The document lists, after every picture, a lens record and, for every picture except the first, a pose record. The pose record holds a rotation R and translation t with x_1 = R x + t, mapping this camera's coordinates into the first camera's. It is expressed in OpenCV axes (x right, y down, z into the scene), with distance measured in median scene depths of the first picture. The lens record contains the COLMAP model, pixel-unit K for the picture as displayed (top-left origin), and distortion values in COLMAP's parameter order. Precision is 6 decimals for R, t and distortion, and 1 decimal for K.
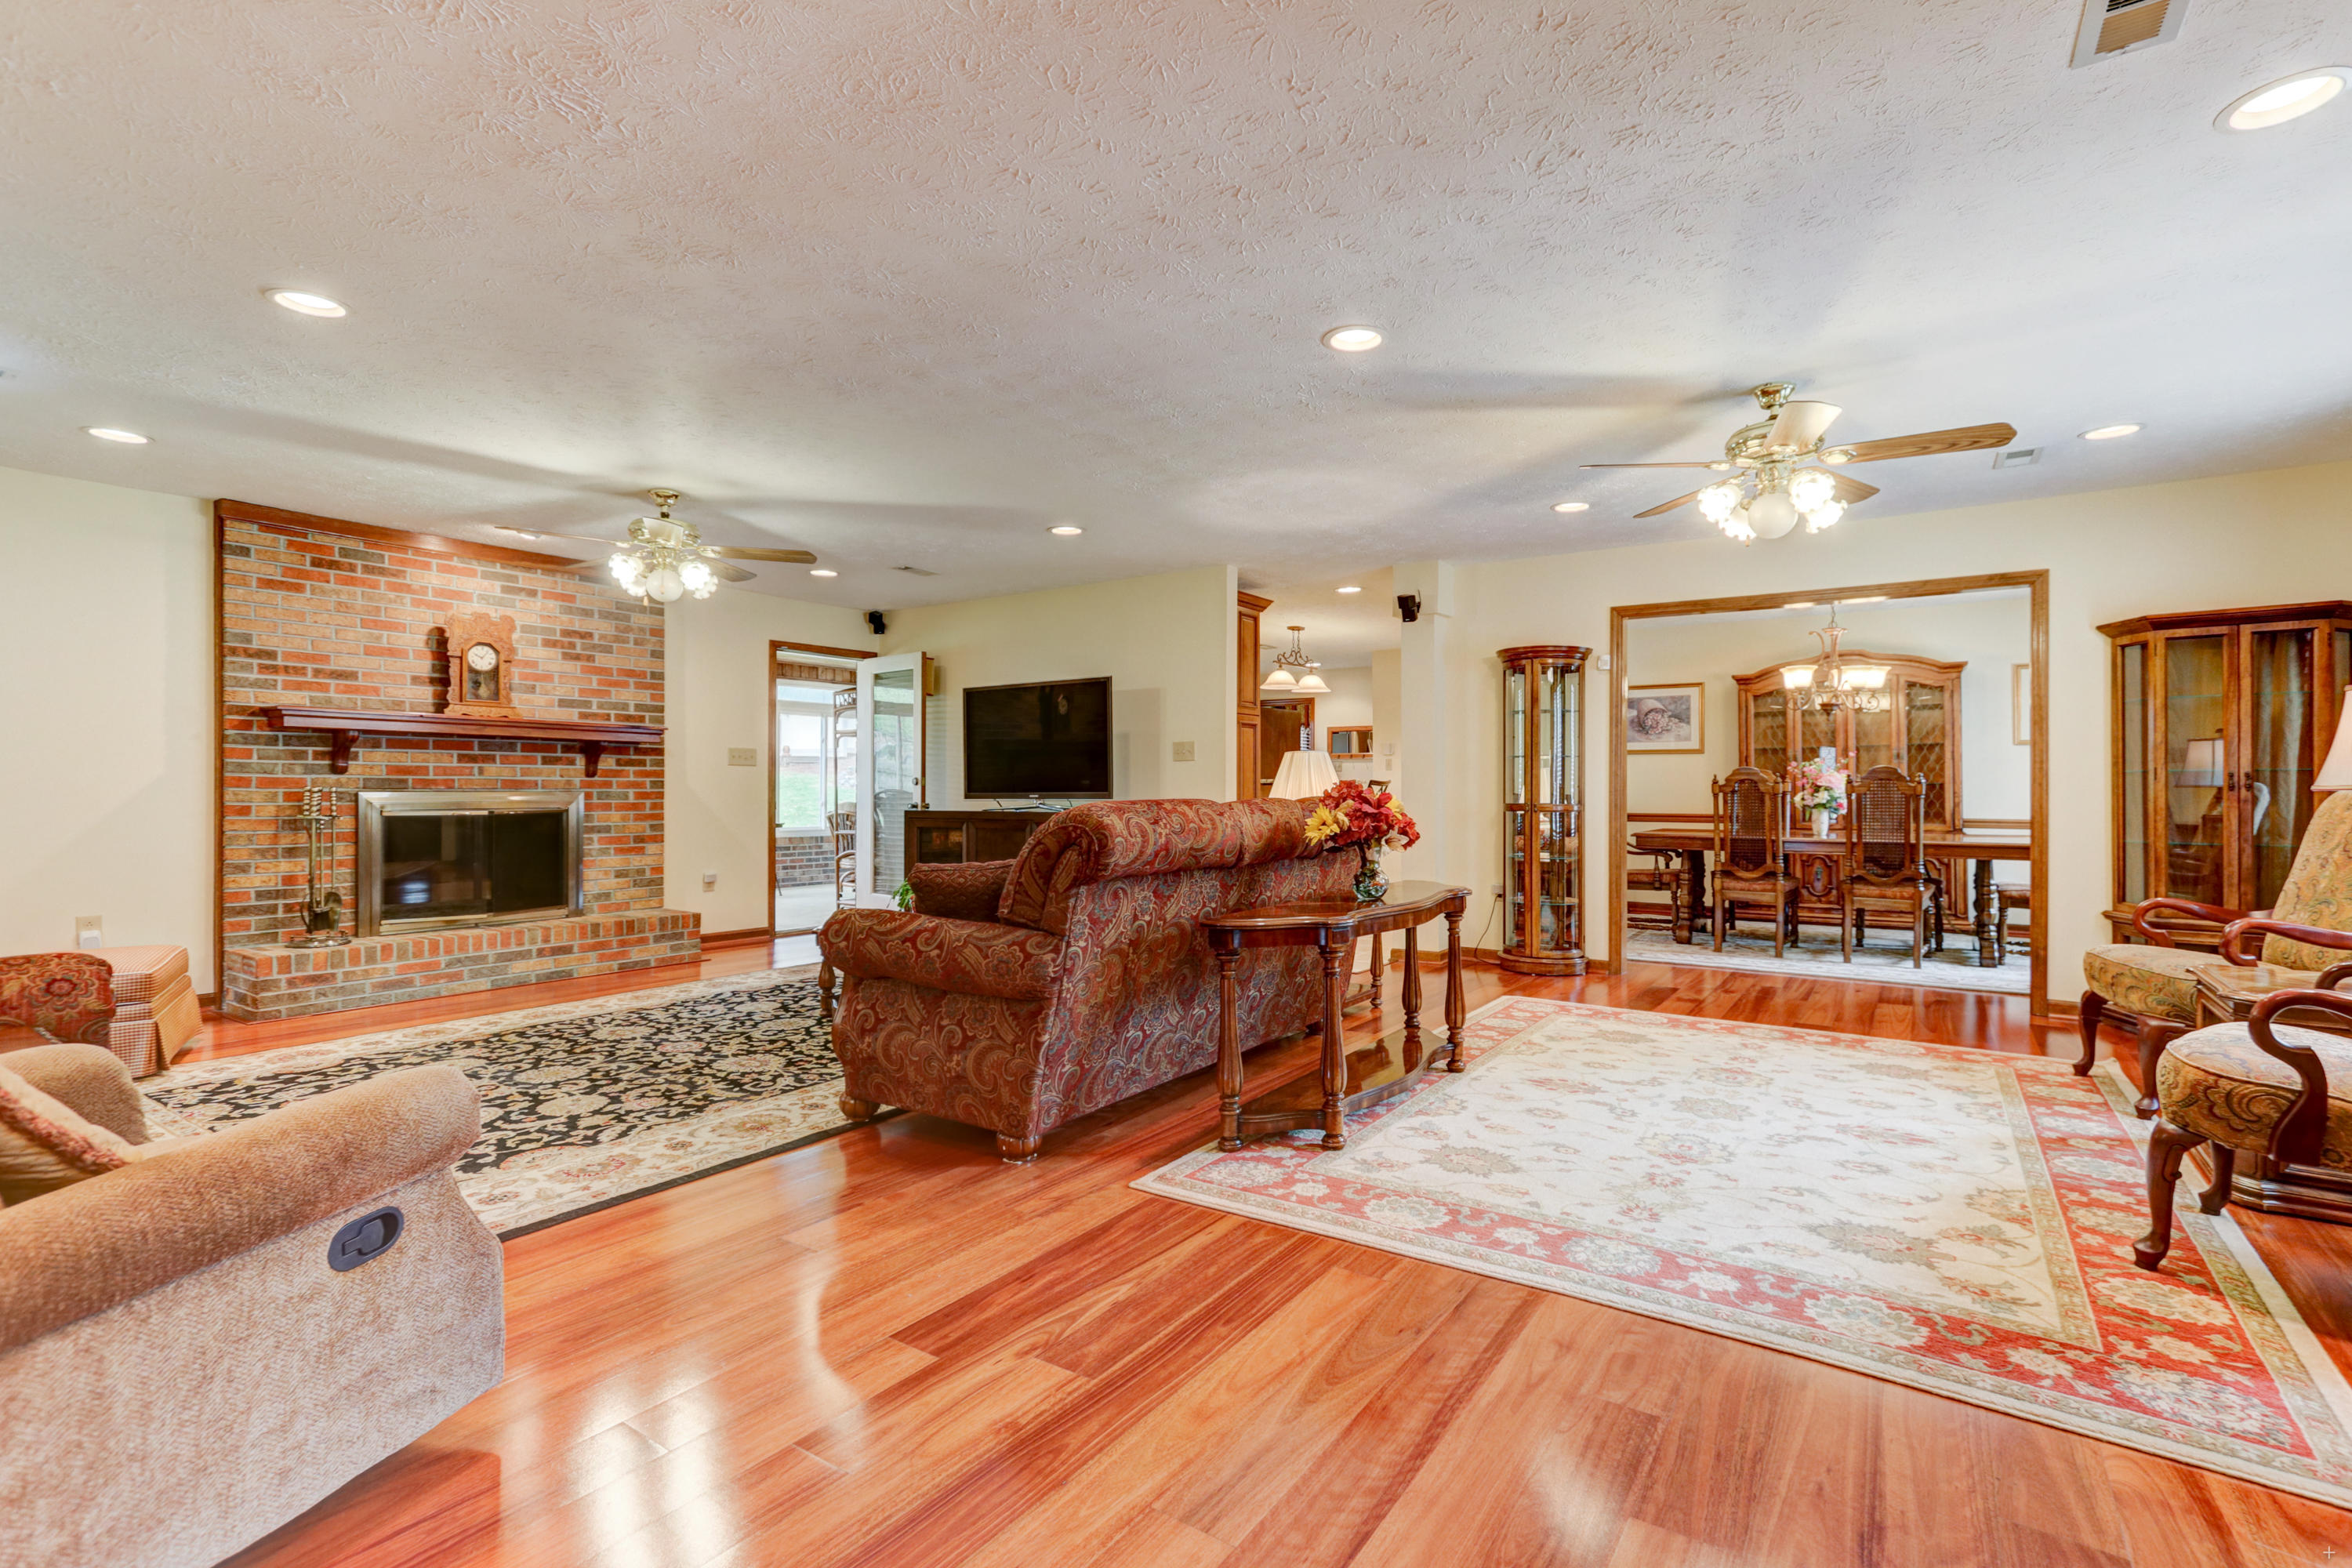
lens RADIAL K [[1057.8, 0, 1218.1], [0, 1057.8, 785.7], [0, 0, 1]] dist [0.001706, -0.000213]
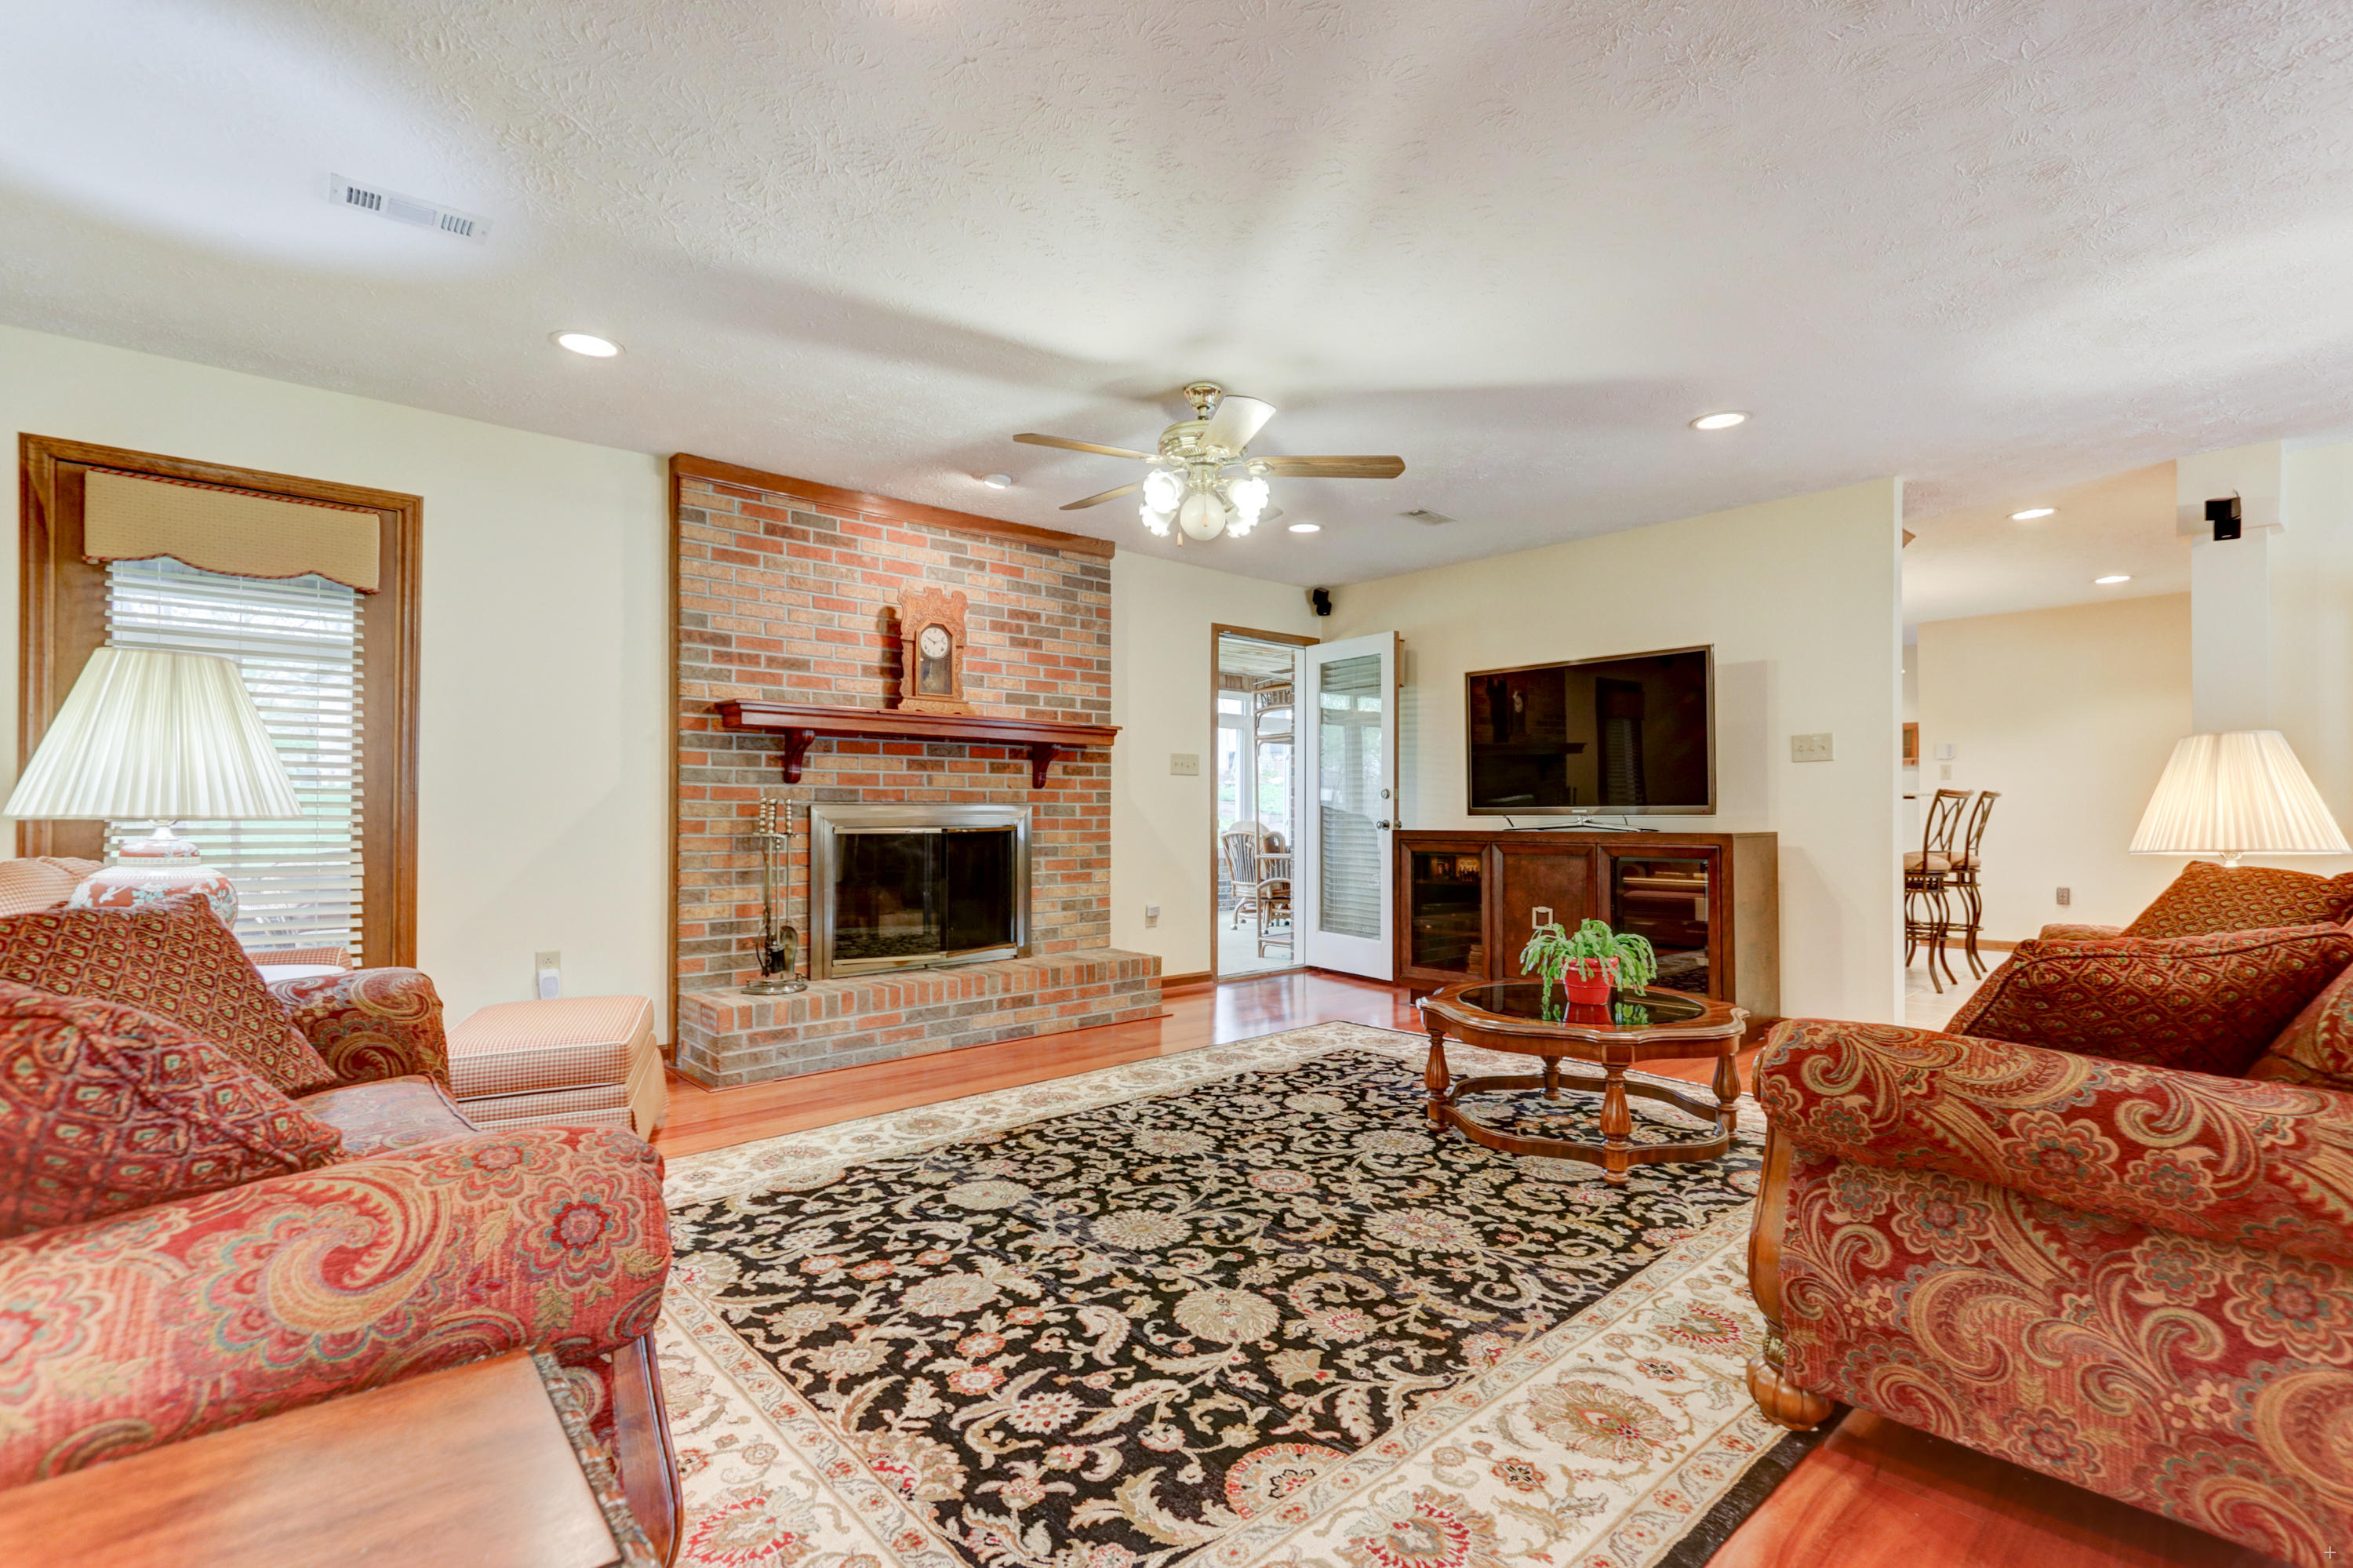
lens RADIAL K [[1072.5, 0, 1226.7], [0, 1072.5, 798.2], [0, 0, 1]] dist [0.001020, 0.000429]
pose [[0.972474, -0.003040, -0.232994, -0.293623], [0.001237, 0.999968, -0.007884, 0.007562], [0.233010, 0.007379, 0.972446, 0.253855]]
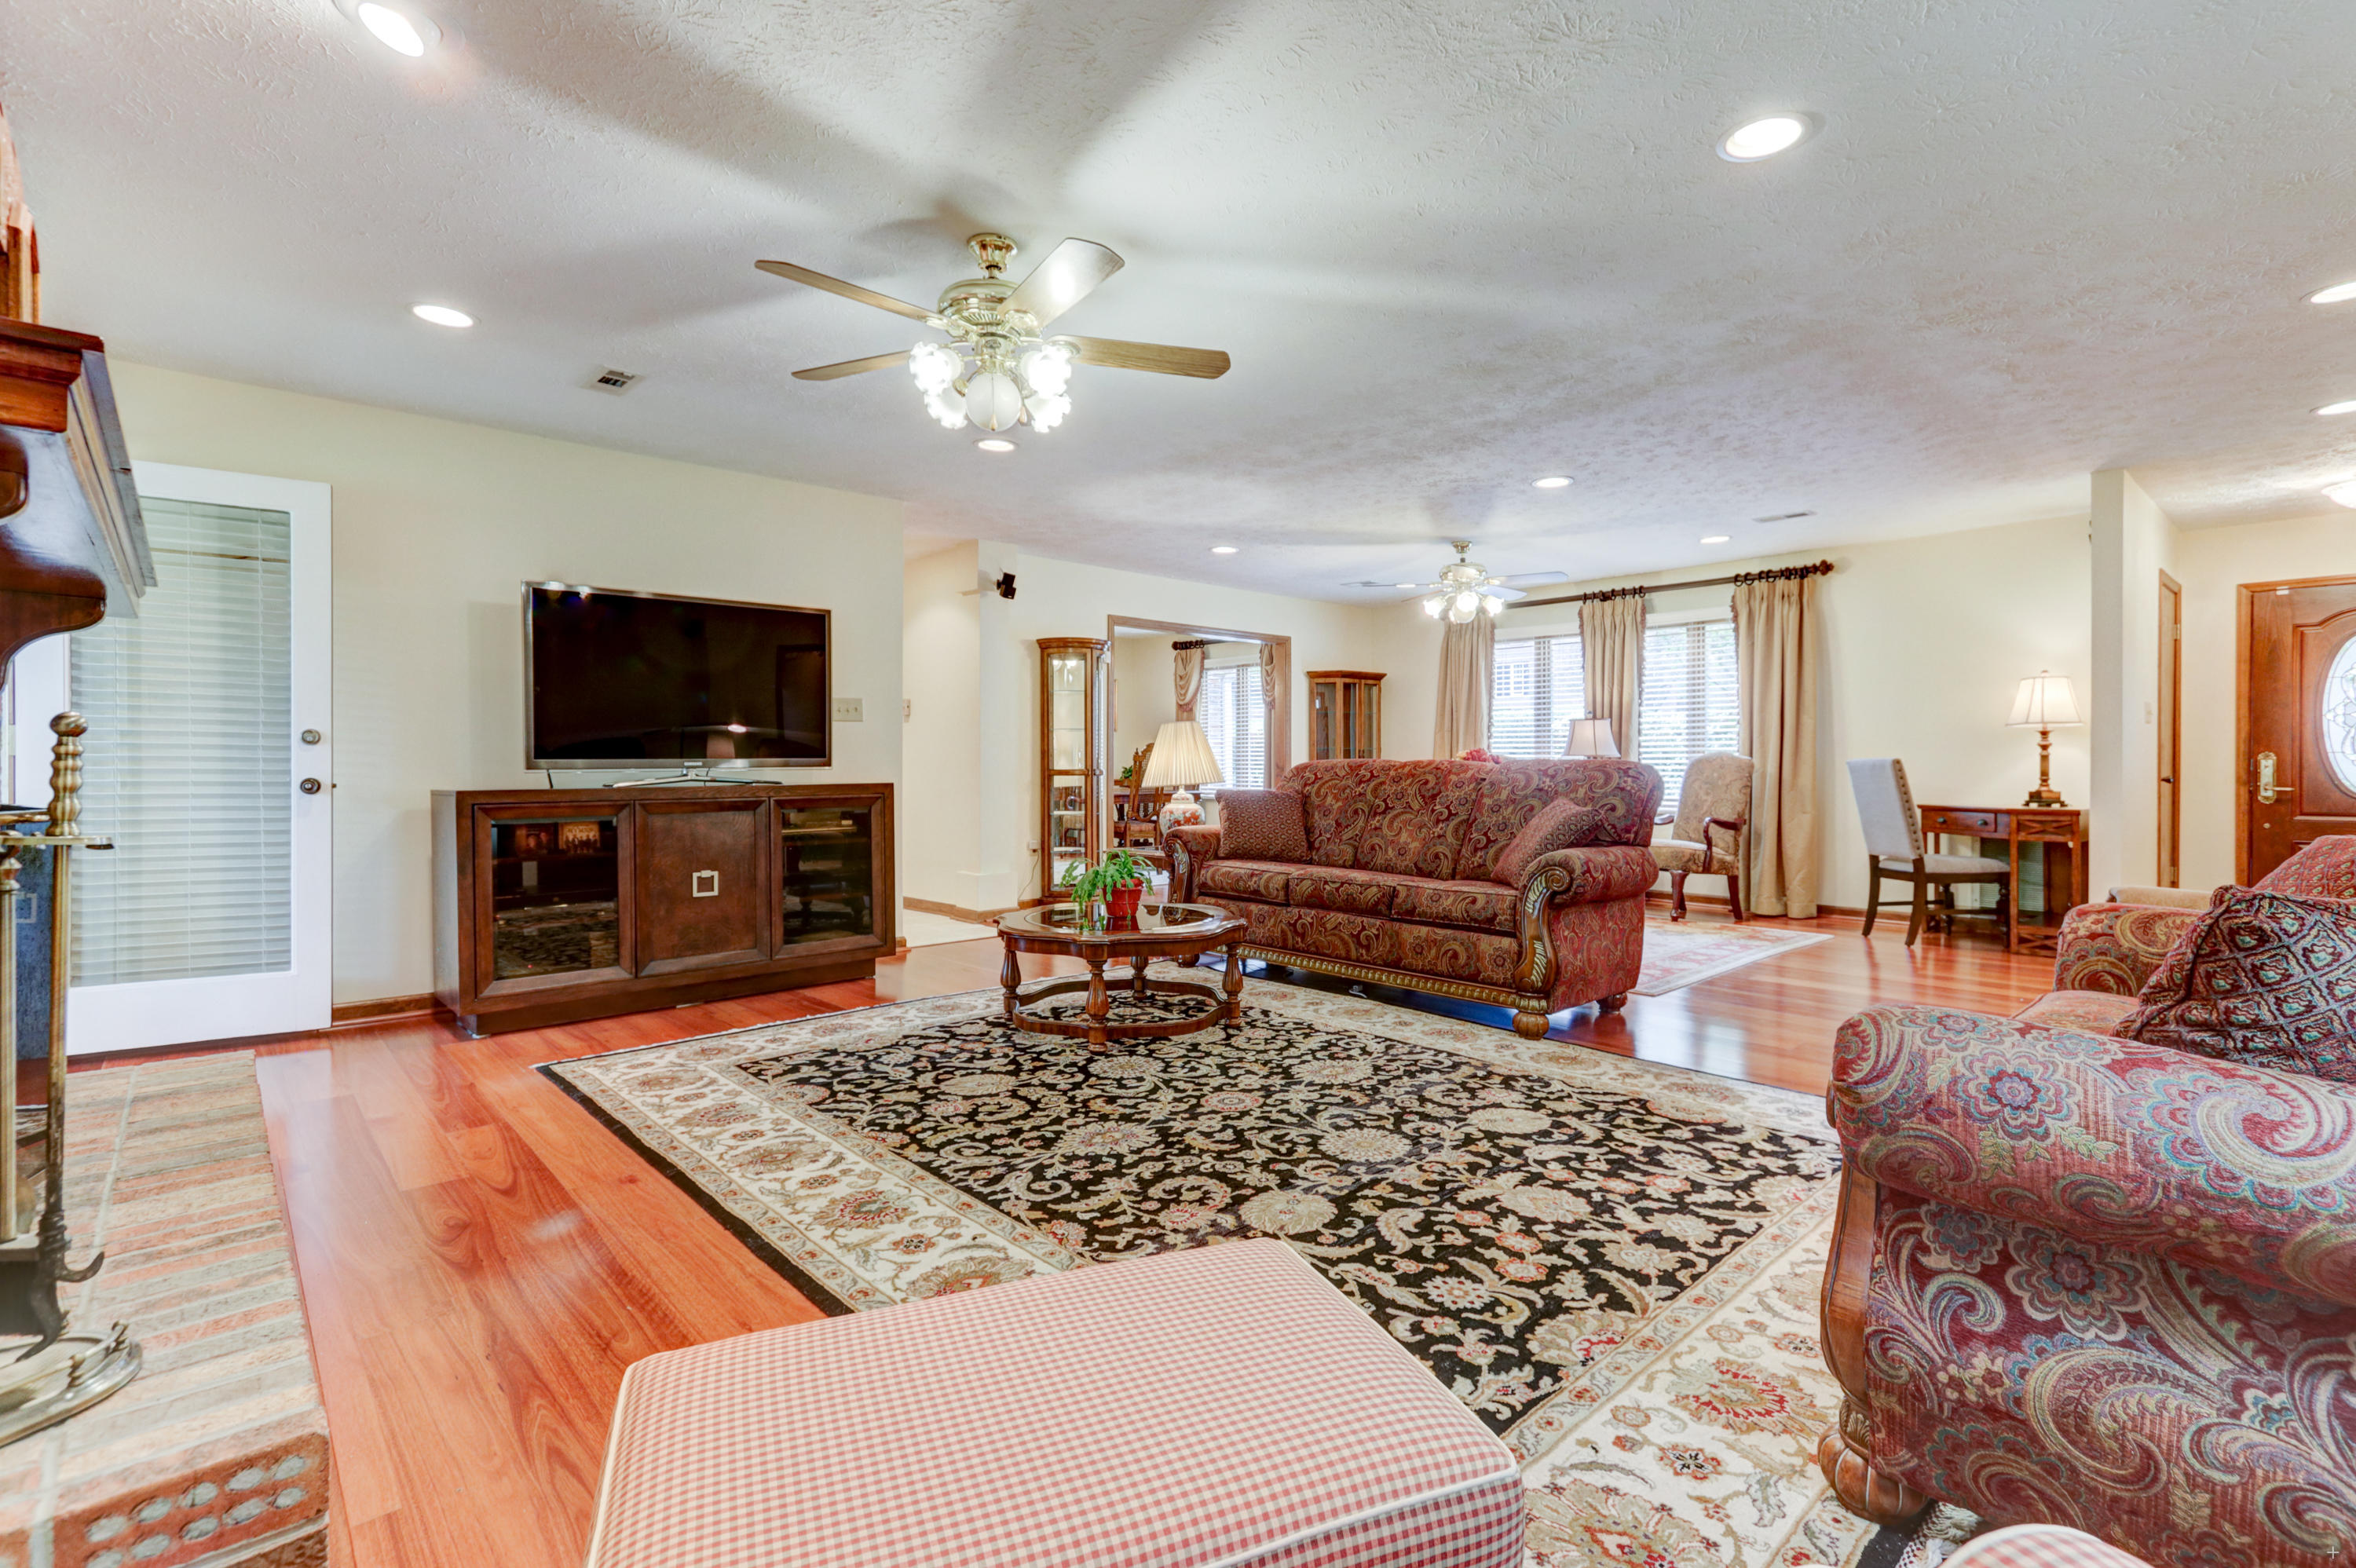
lens RADIAL K [[1091.2, 0, 1165.9], [0, 1091.2, 773.1], [0, 0, 1]] dist [0.002437, 0.000261]
pose [[0.250463, -0.005055, 0.968113, -0.952414], [-0.001218, 0.999984, 0.005536, 0.014464], [-0.968125, -0.002565, 0.250452, 0.660431]]
